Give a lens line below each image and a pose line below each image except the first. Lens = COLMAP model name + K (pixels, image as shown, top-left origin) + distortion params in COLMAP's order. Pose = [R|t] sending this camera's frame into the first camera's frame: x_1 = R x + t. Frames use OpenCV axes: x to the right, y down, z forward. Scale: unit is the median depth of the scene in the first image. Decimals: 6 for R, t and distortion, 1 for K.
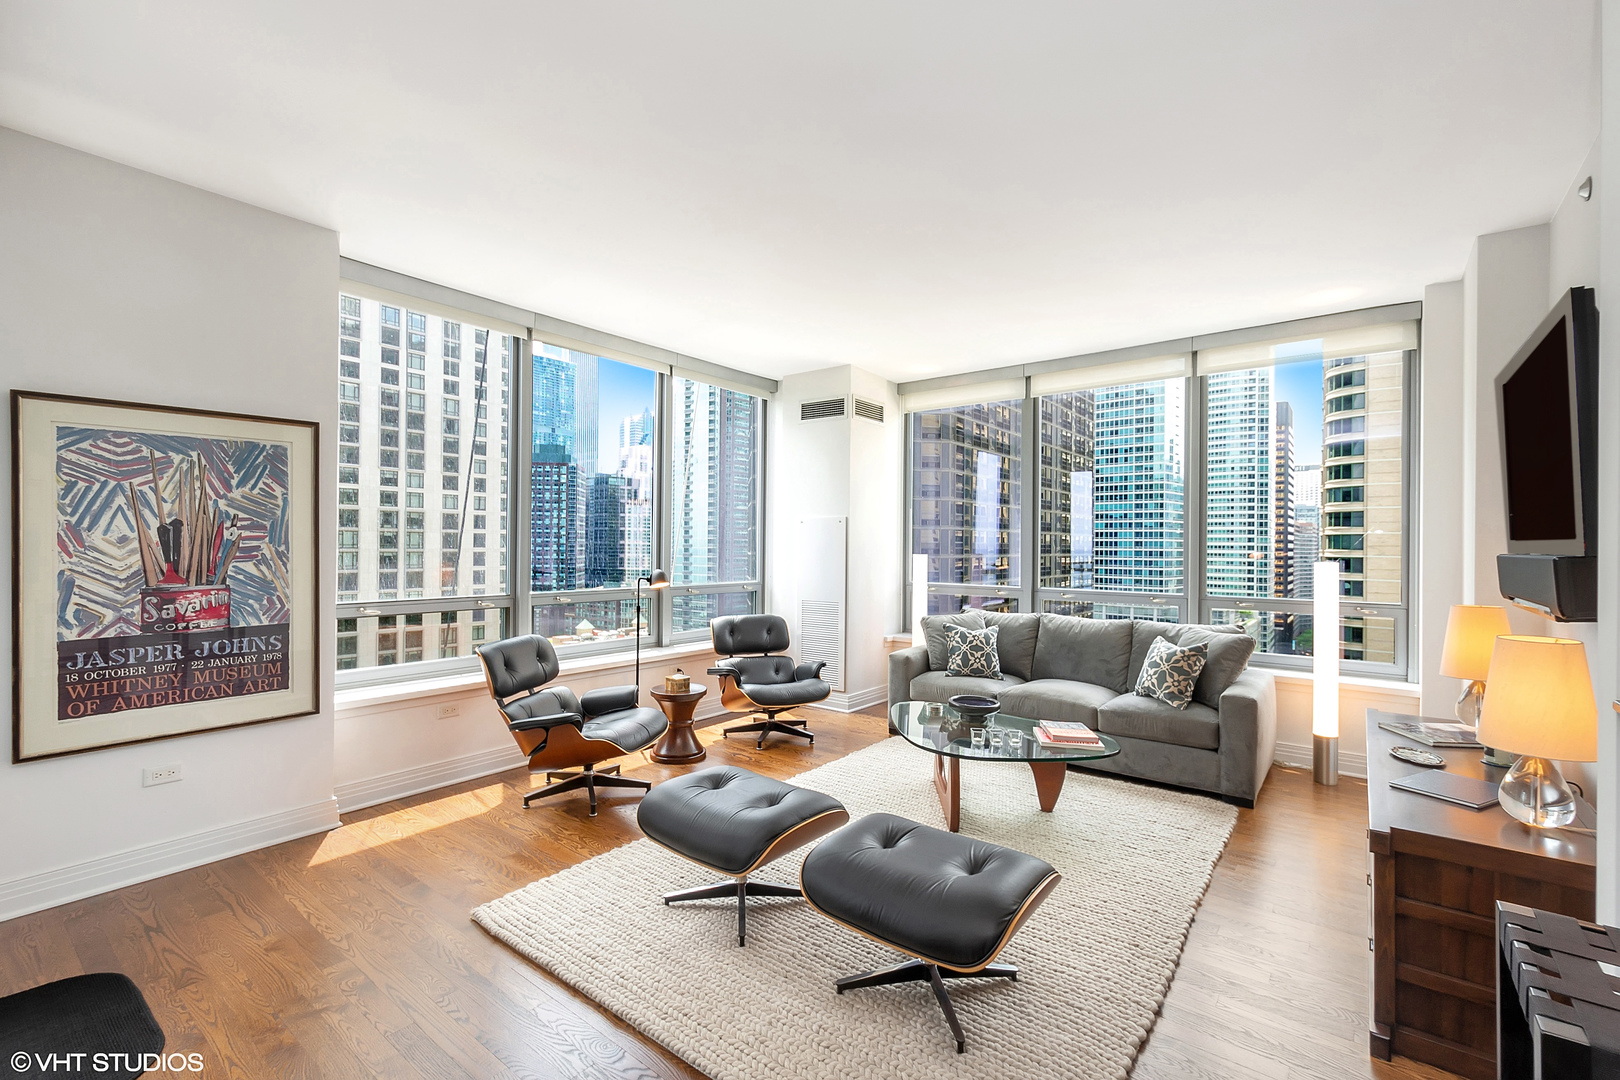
lens RADIAL K [[704.9, 0, 818.6], [0, 704.9, 541.7], [0, 0, 1]] dist [0.001617, -0.001050]
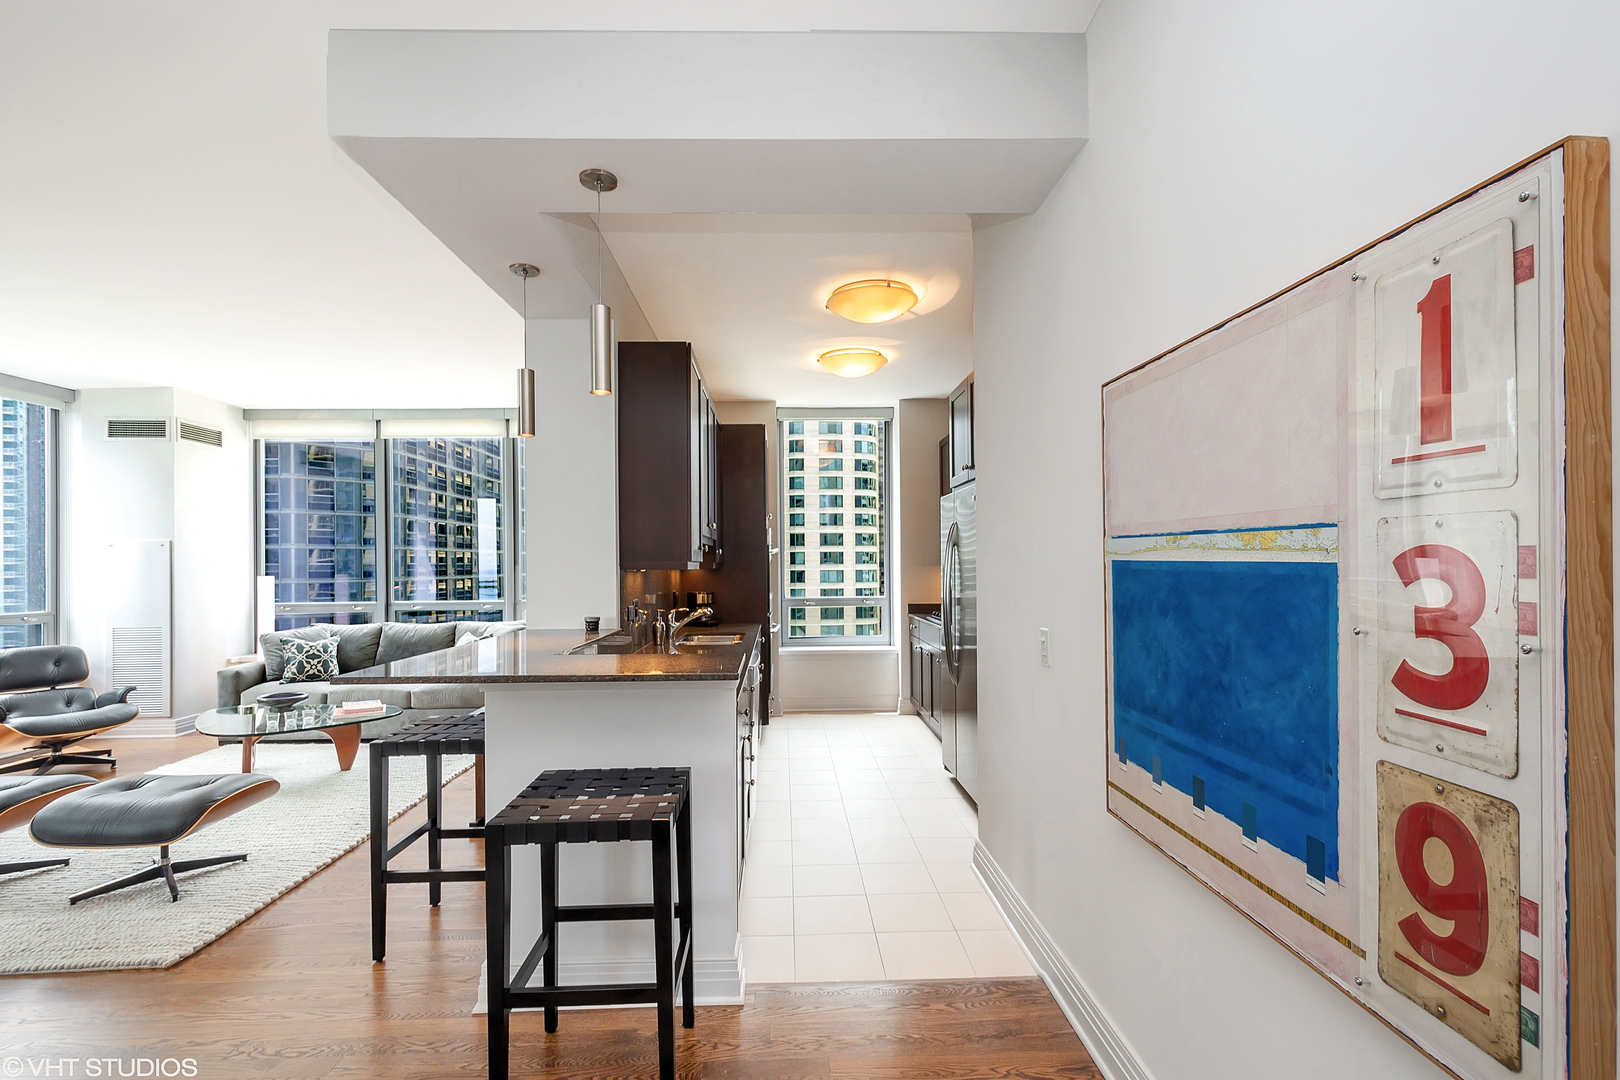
lens RADIAL K [[704.9, 0, 808.1], [0, 704.9, 565.3], [0, 0, 1]] dist [0.001617, -0.001050]
pose [[0.770030, -0.017114, 0.637778, 0.109364], [0.013370, 0.999854, 0.010687, 0.000850], [-0.637868, 0.000297, 0.770146, -0.382363]]
